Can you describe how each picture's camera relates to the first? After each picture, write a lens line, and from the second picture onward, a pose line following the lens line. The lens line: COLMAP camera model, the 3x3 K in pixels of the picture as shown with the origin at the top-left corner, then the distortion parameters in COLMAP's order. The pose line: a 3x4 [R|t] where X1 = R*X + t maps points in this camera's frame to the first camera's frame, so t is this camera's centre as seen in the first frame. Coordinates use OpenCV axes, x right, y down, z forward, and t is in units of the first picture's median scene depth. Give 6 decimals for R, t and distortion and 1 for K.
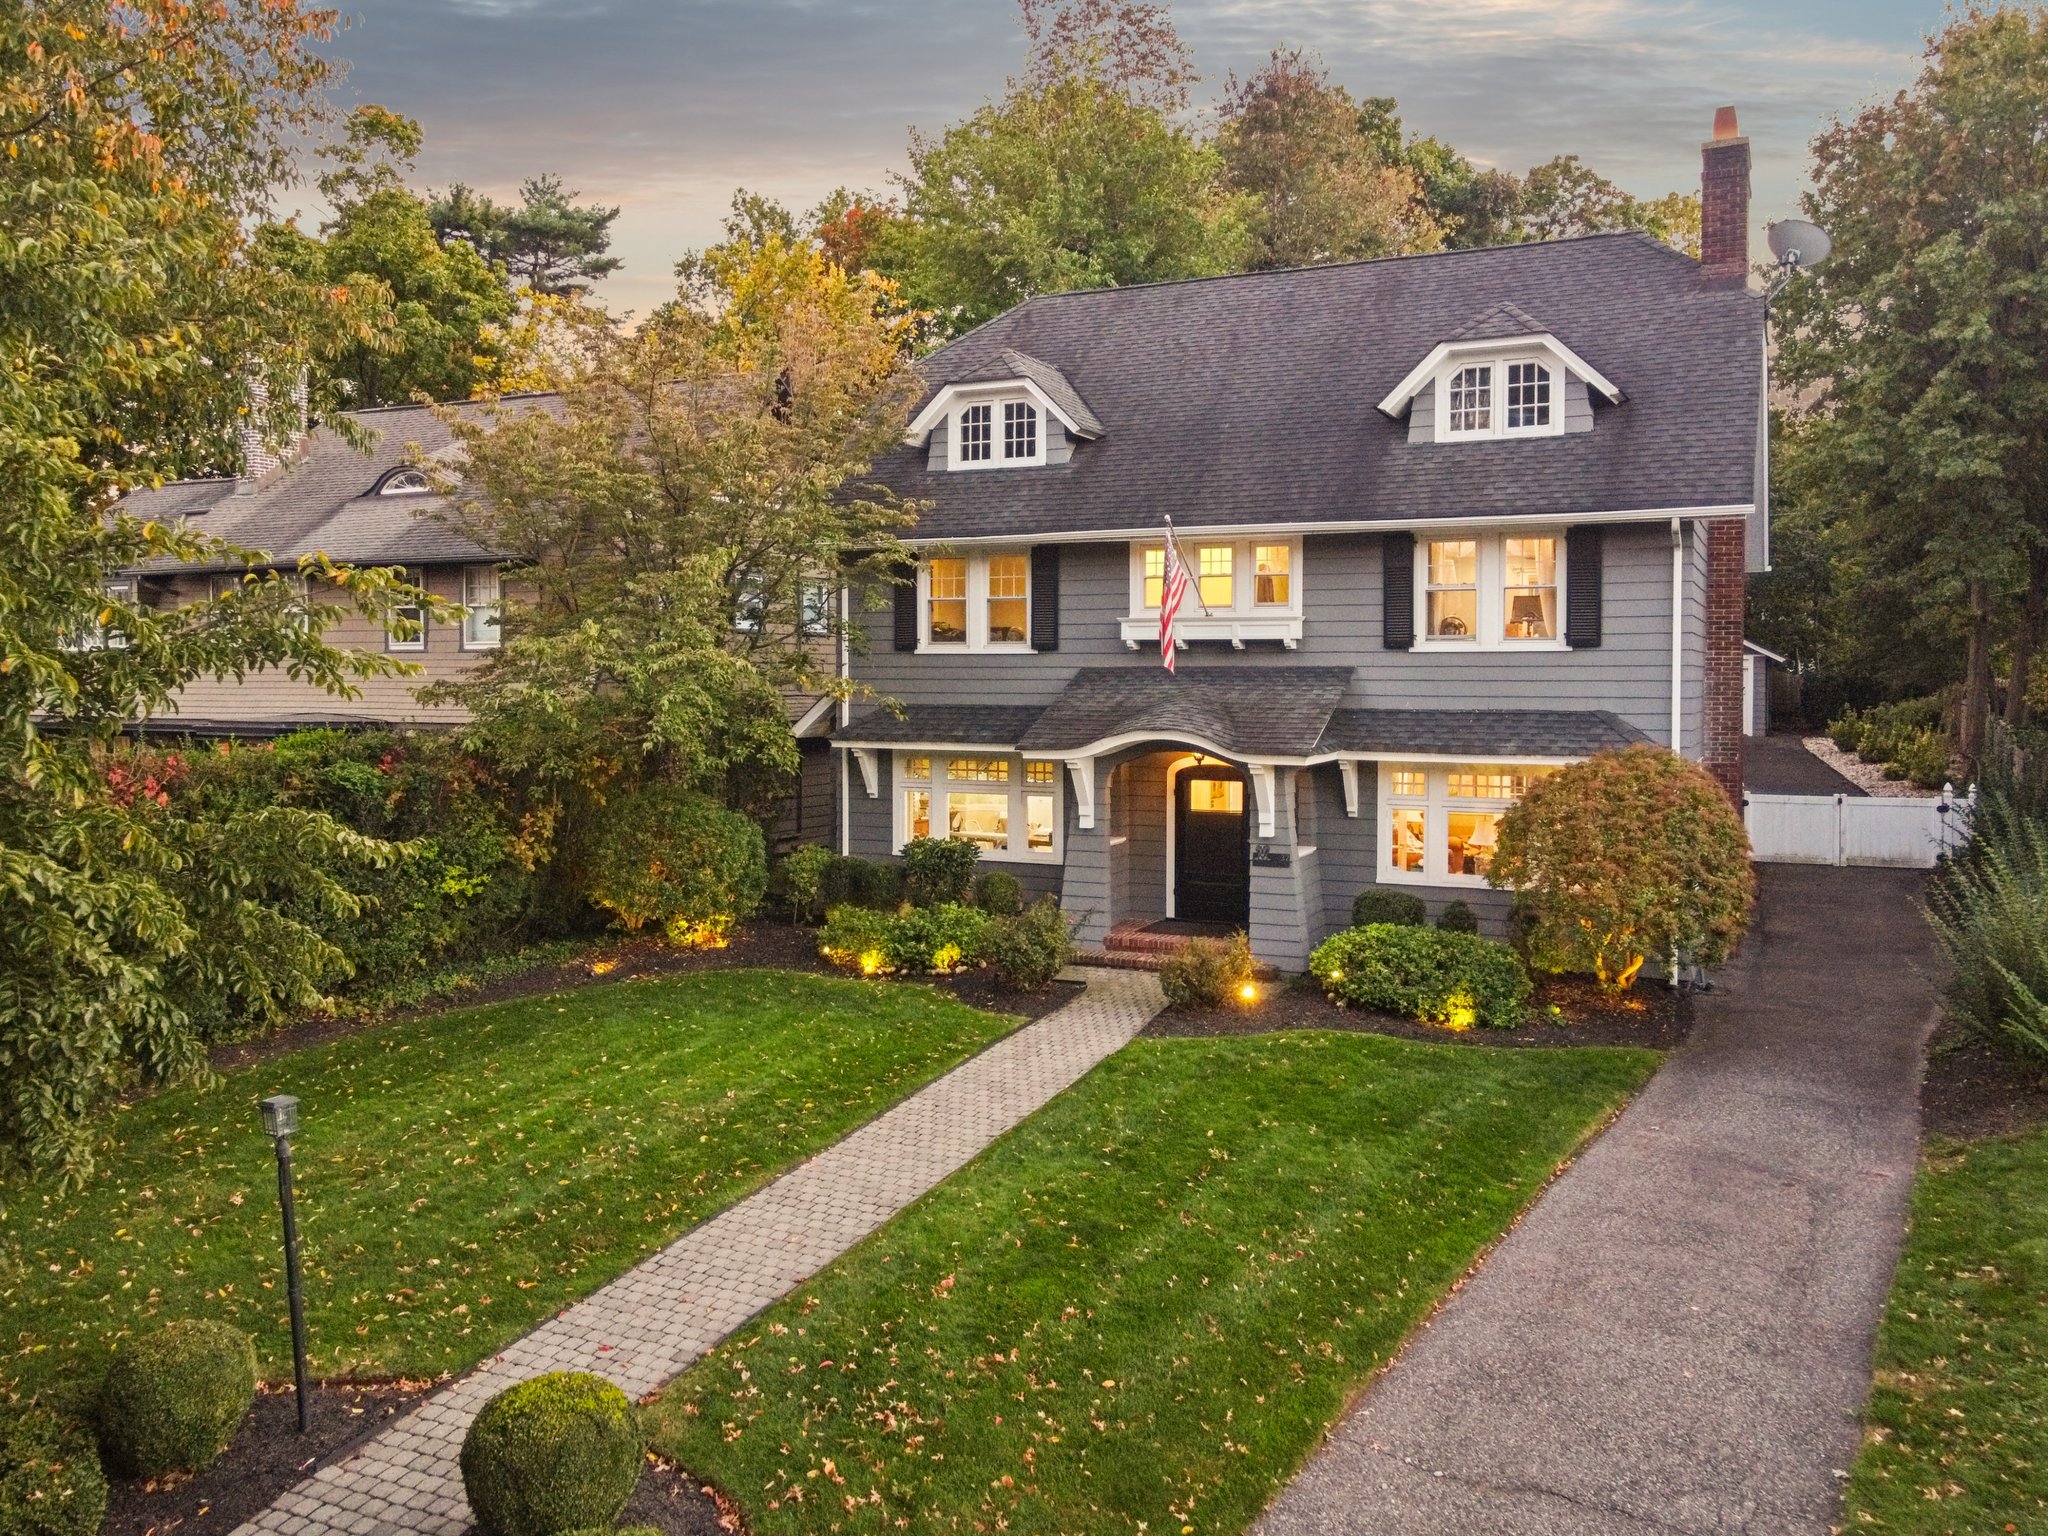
lens RADIAL K [[1582.2, 0, 1050.8], [0, 1582.2, 717.4], [0, 0, 1]] dist [-0.002573, 0.003914]
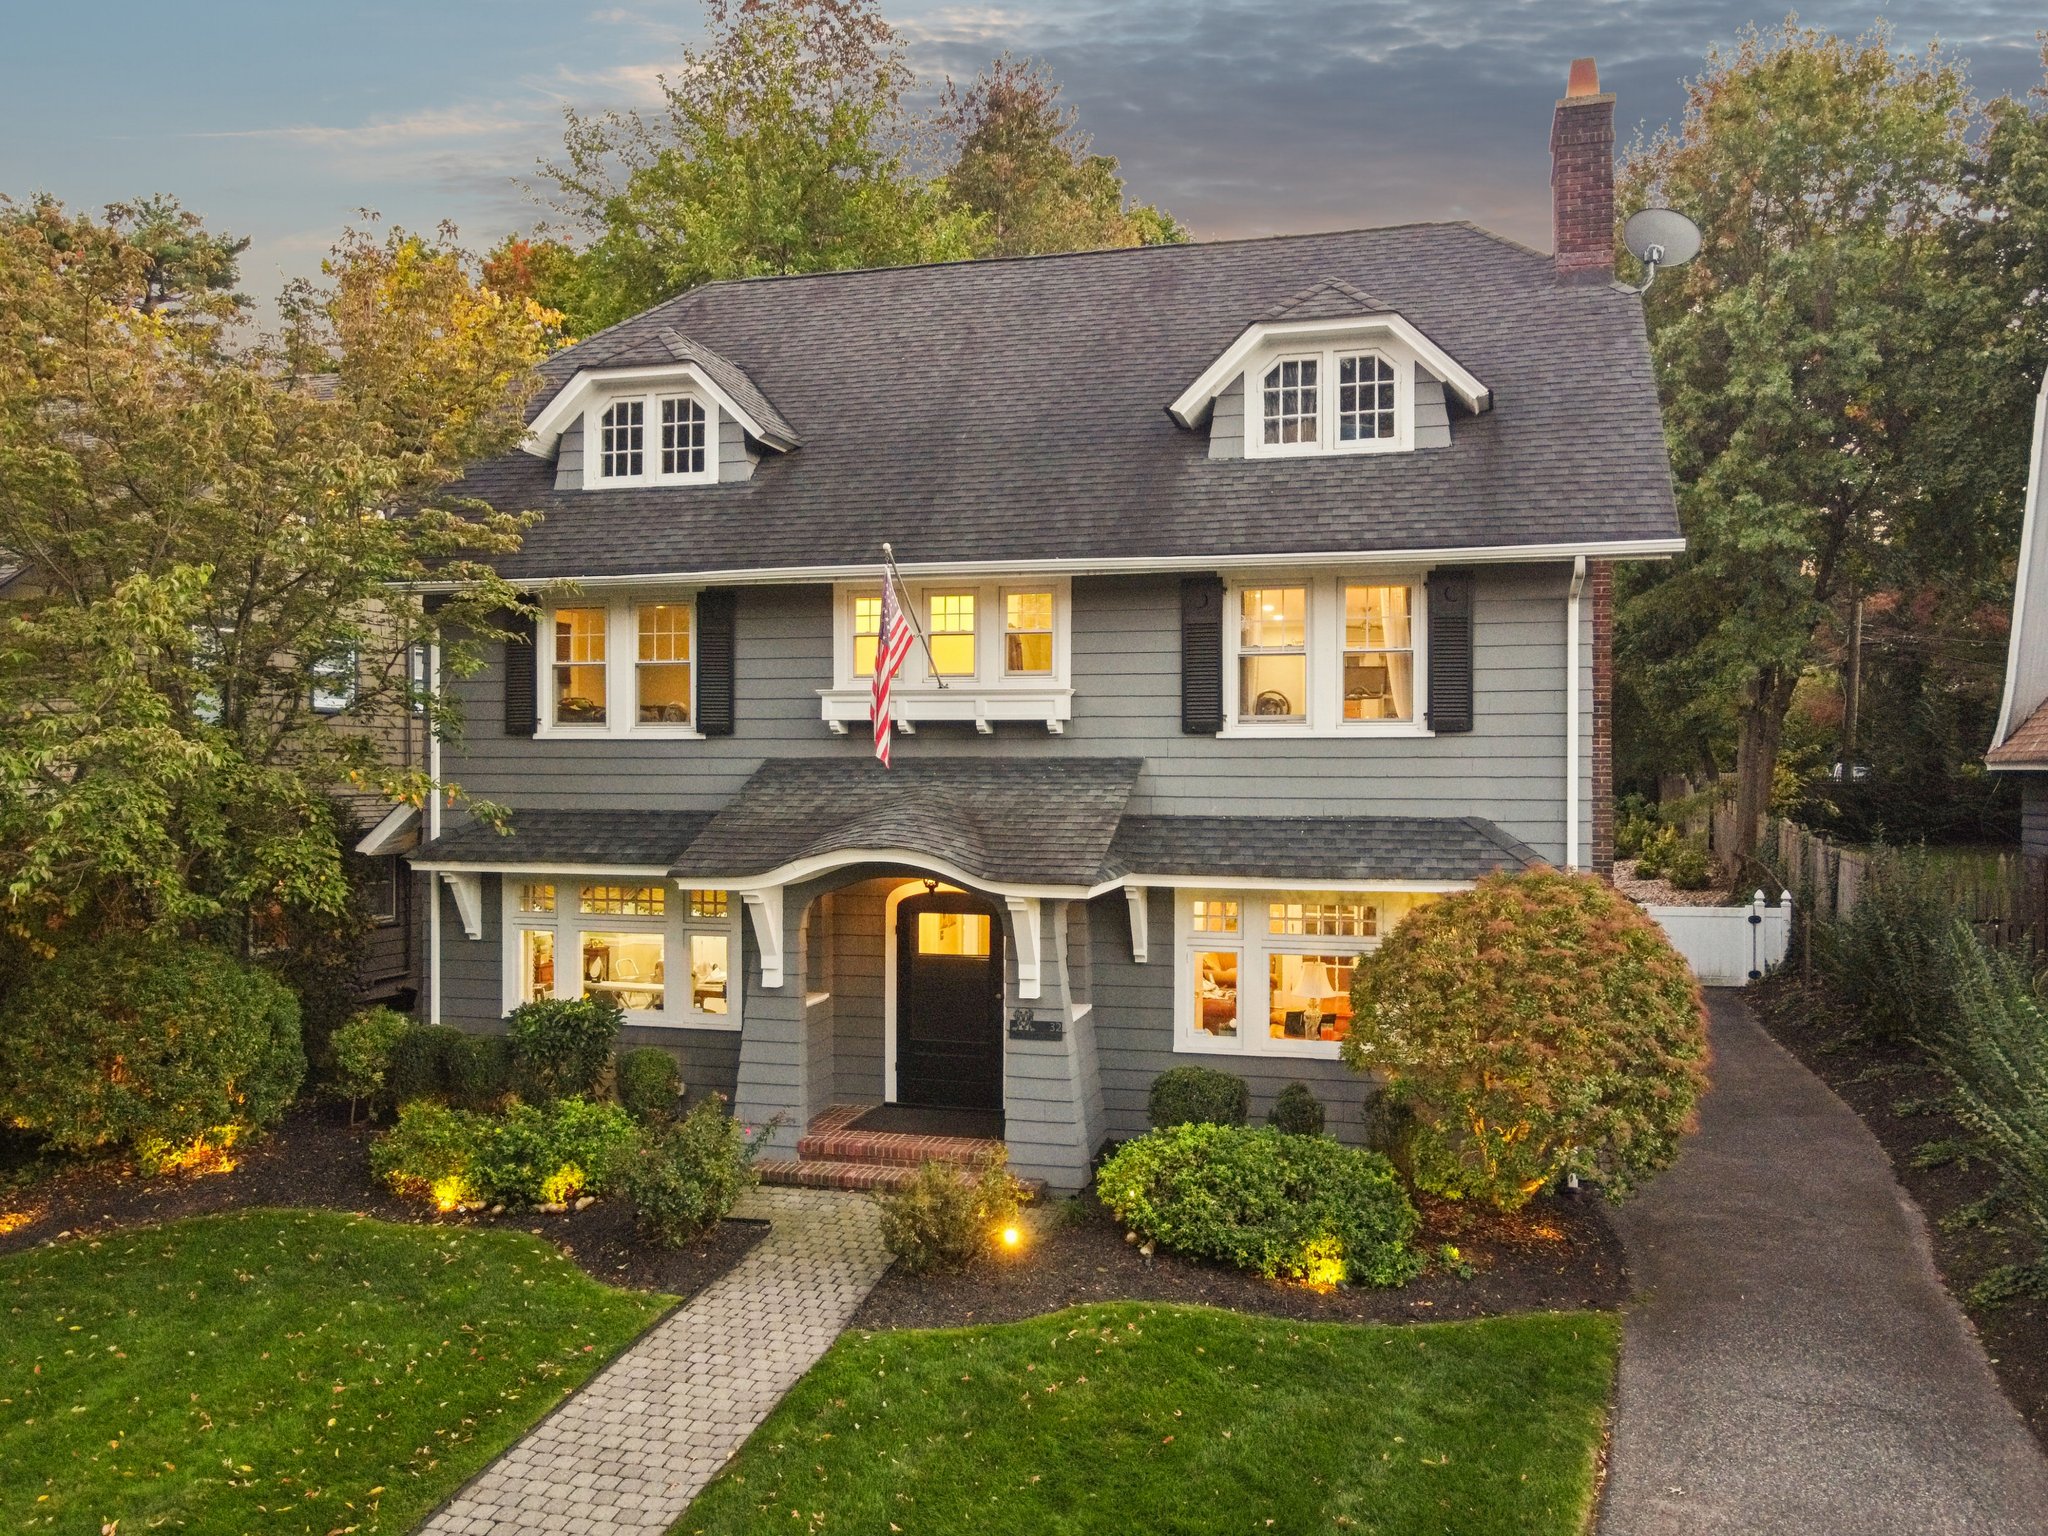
lens RADIAL K [[1555.4, 0, 1035.1], [0, 1555.4, 778.1], [0, 0, 1]] dist [-0.001874, 0.004104]
pose [[0.984037, -0.000667, 0.177964, 0.014702], [0.004223, 0.999799, -0.019605, -0.008816], [-0.177915, 0.020044, 0.983842, 0.302564]]
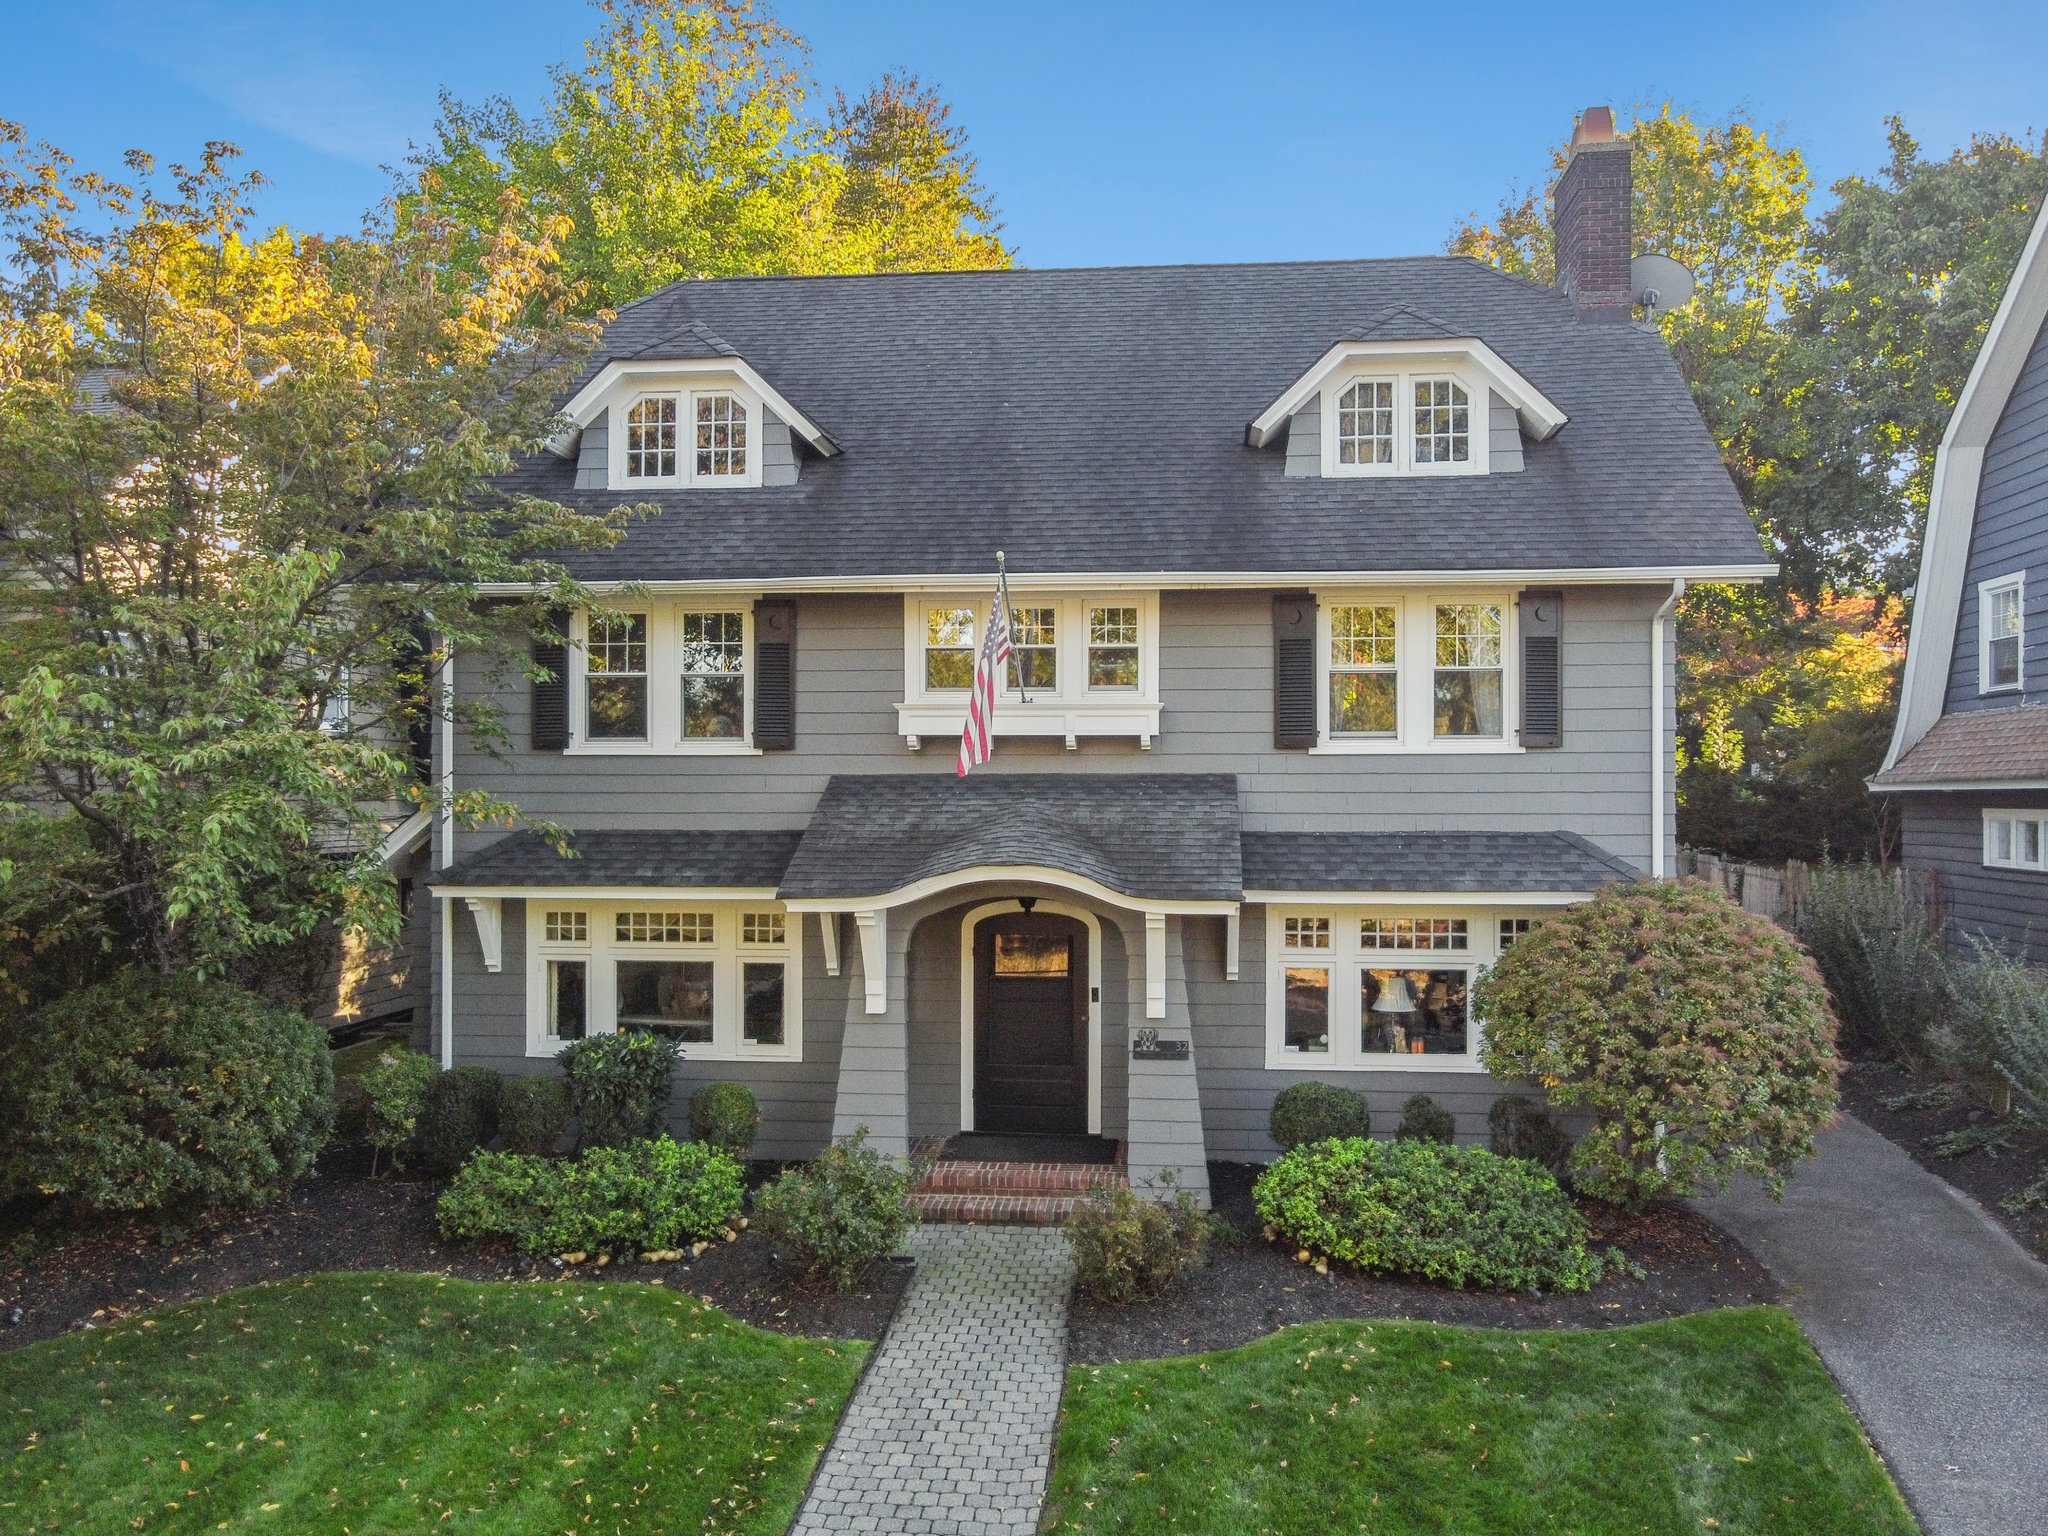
lens RADIAL K [[1556.5, 0, 1032.8], [0, 1556.5, 792.7], [0, 0, 1]] dist [0.002900, 0.003548]
pose [[0.942266, 0.000390, 0.334866, -0.137995], [0.009754, 0.999543, -0.028611, -0.003824], [-0.334724, 0.030225, 0.941831, 0.359261]]
